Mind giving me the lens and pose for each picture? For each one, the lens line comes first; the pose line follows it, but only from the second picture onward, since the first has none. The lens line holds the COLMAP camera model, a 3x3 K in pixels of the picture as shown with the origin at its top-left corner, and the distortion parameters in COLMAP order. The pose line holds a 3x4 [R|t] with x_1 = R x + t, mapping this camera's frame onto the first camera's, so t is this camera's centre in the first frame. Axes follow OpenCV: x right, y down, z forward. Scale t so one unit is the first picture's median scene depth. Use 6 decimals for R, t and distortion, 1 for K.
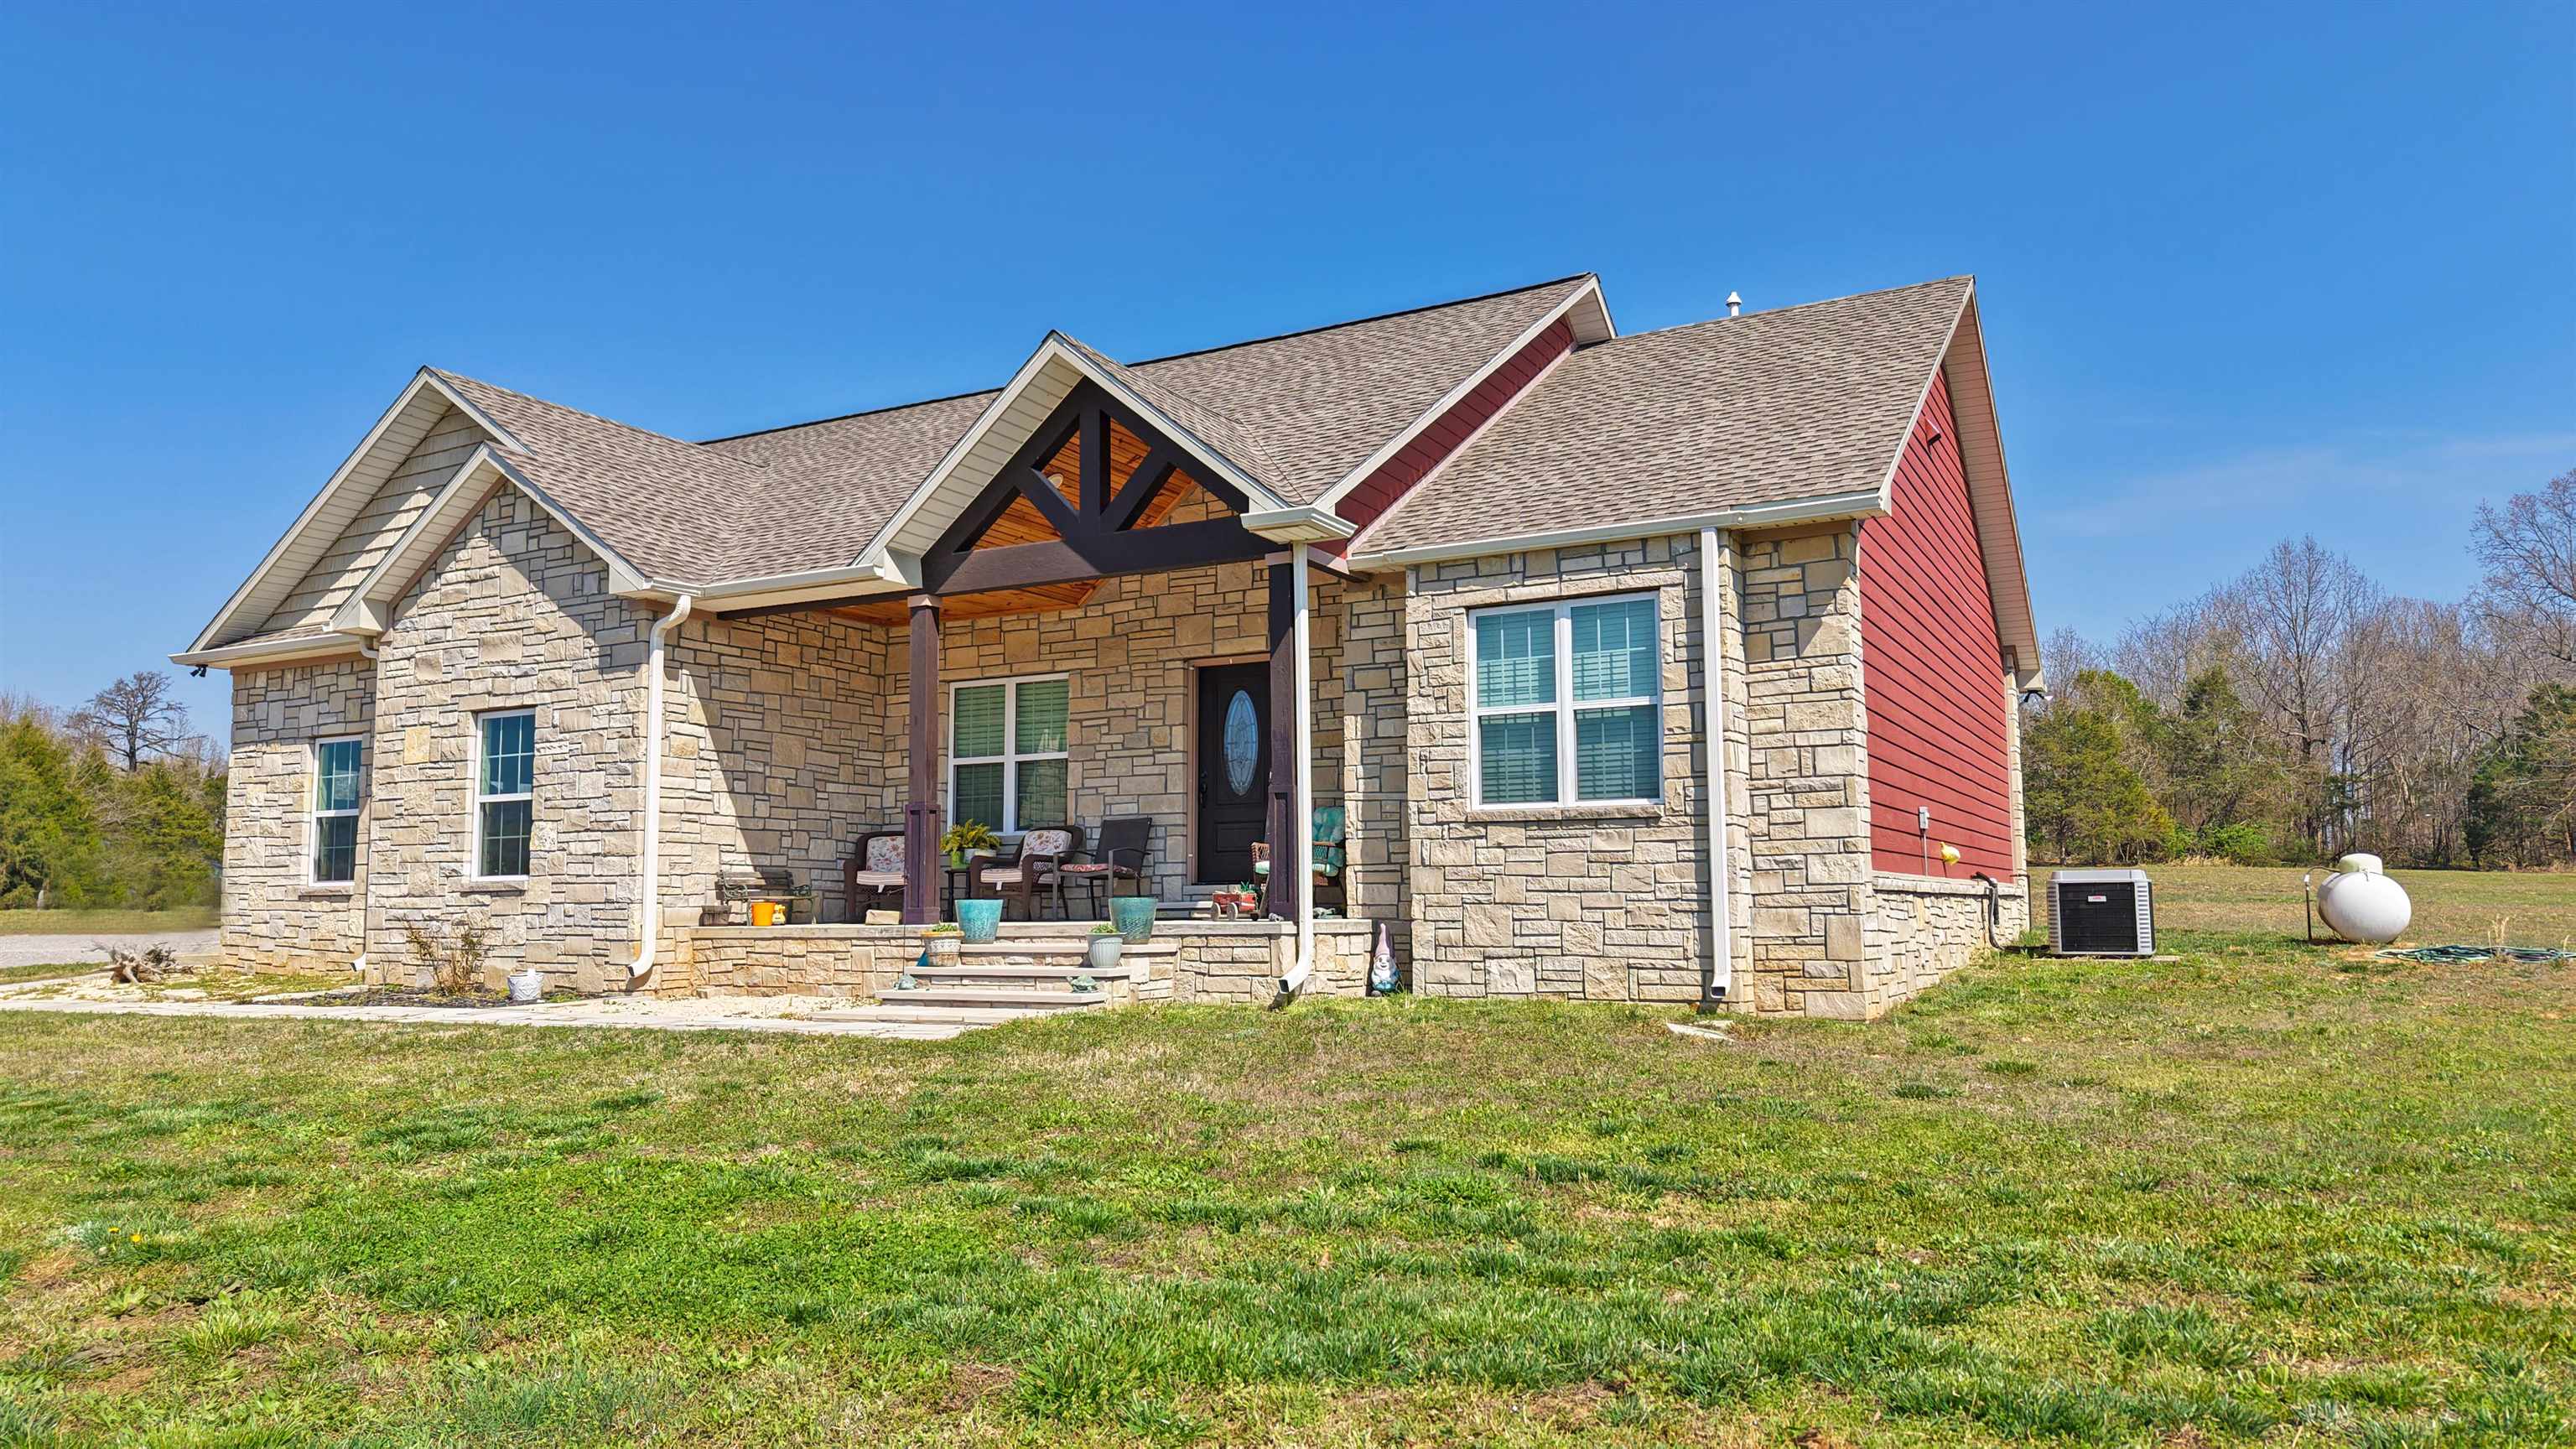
lens RADIAL K [[1698.9, 0, 1288.0], [0, 1698.9, 724.5], [0, 0, 1]] dist [0.070064, -0.091618]
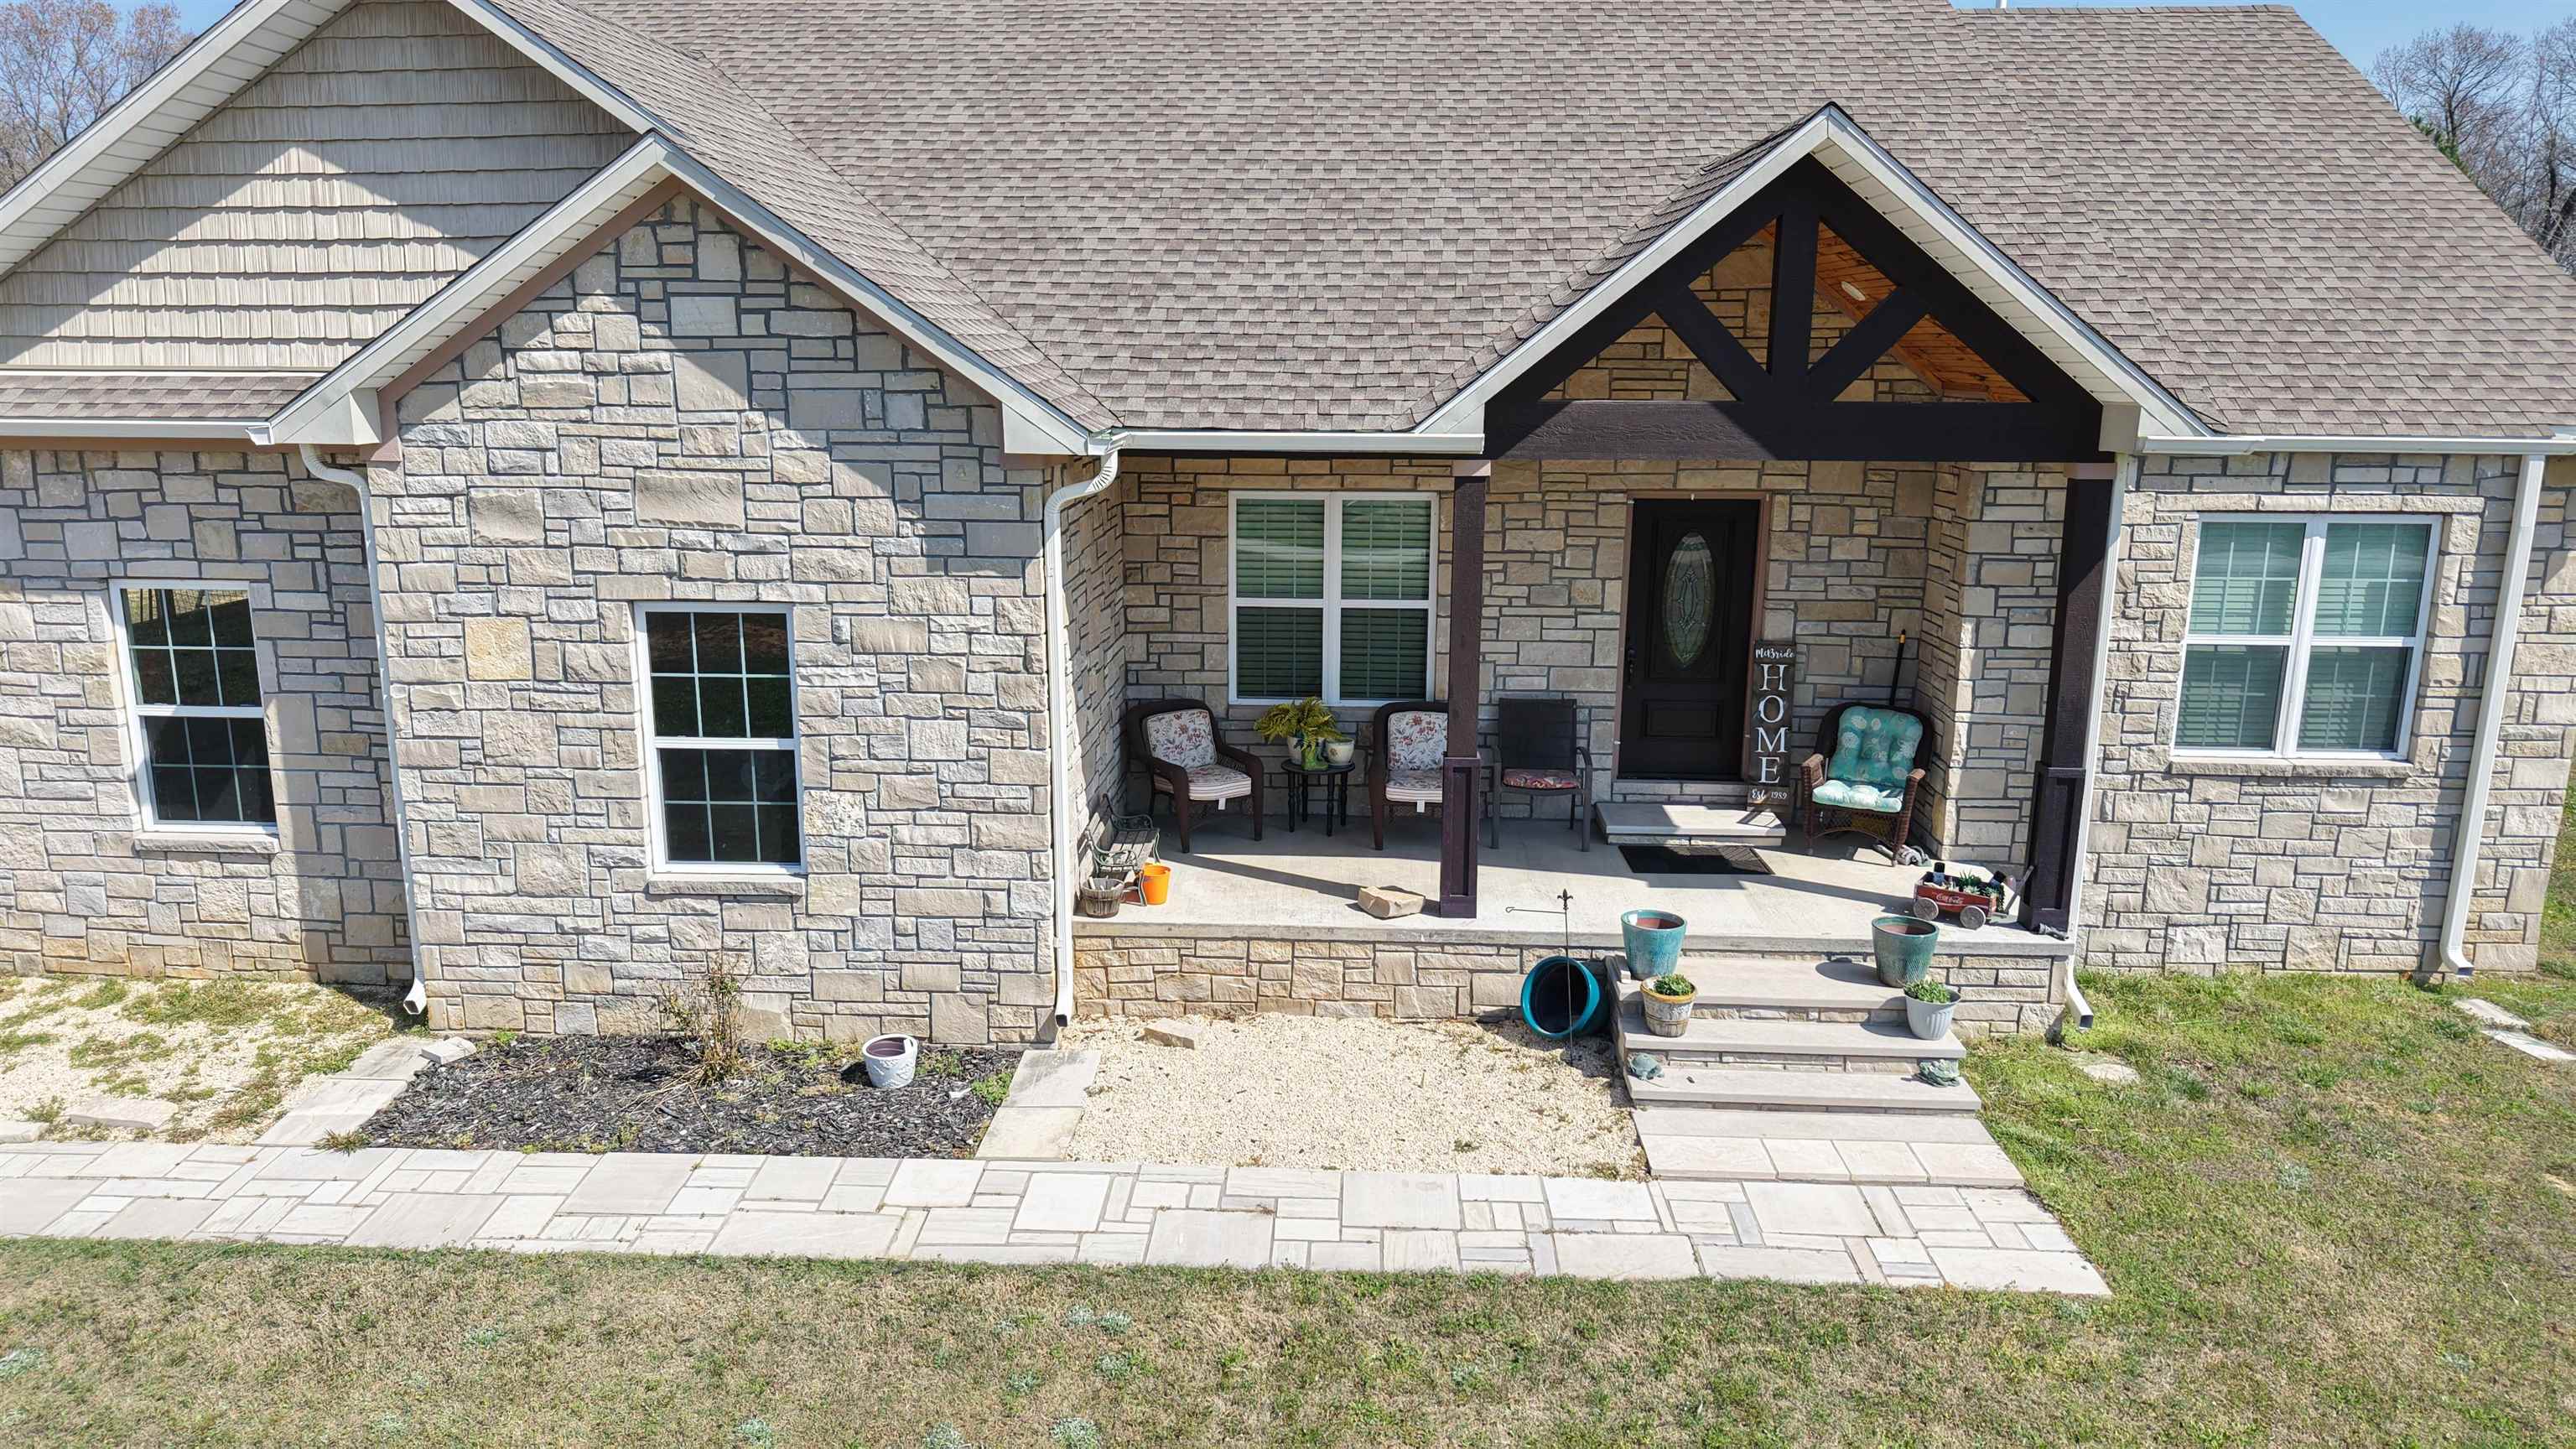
lens RADIAL K [[1741.2, 0, 1280.3], [0, 1741.2, 733.4], [0, 0, 1]] dist [-0.000143, 0.000766]
pose [[0.898246, -0.082496, 0.431682, -0.597064], [-0.059637, 0.950261, 0.305692, -0.179565], [-0.435429, -0.300331, 0.848648, 0.421411]]
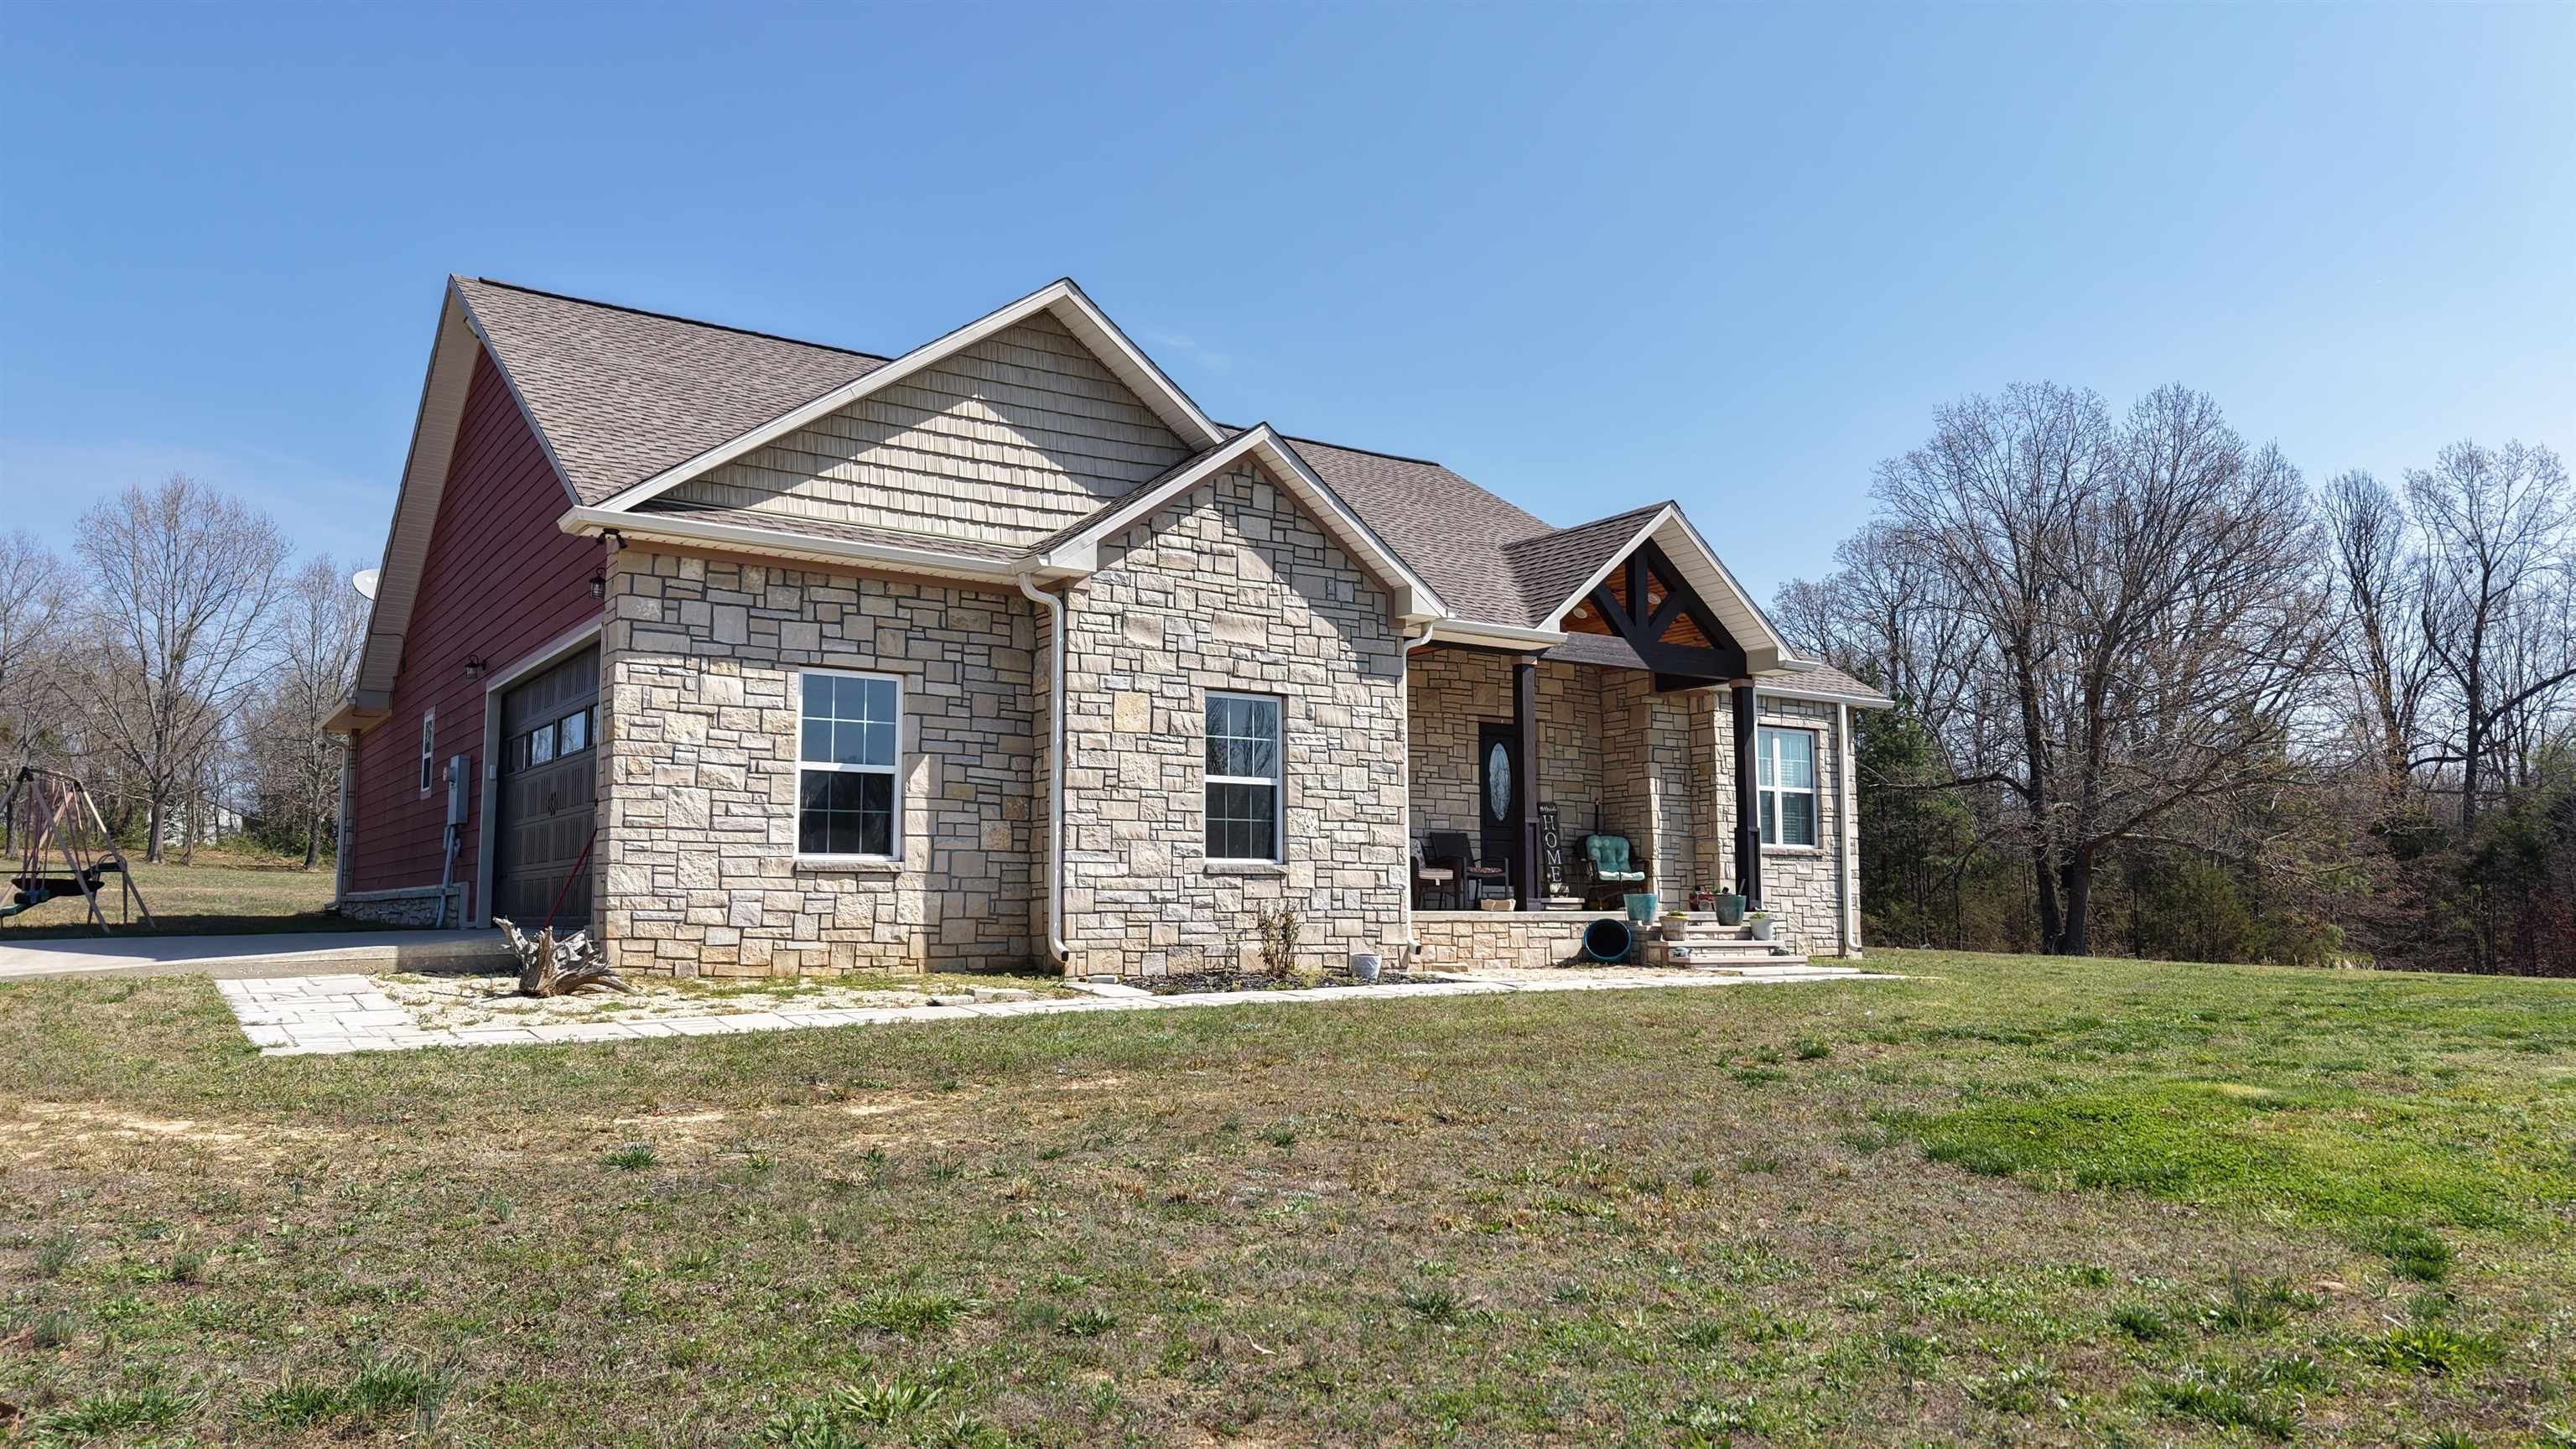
lens RADIAL K [[1716.8, 0, 1293.3], [0, 1716.8, 729.0], [0, 0, 1]] dist [0.146410, -0.240946]
pose [[0.444003, 0.102638, 0.890127, -1.461900], [-0.096713, 0.993104, -0.066271, 0.083413], [-0.890791, -0.056662, 0.450868, 0.575465]]
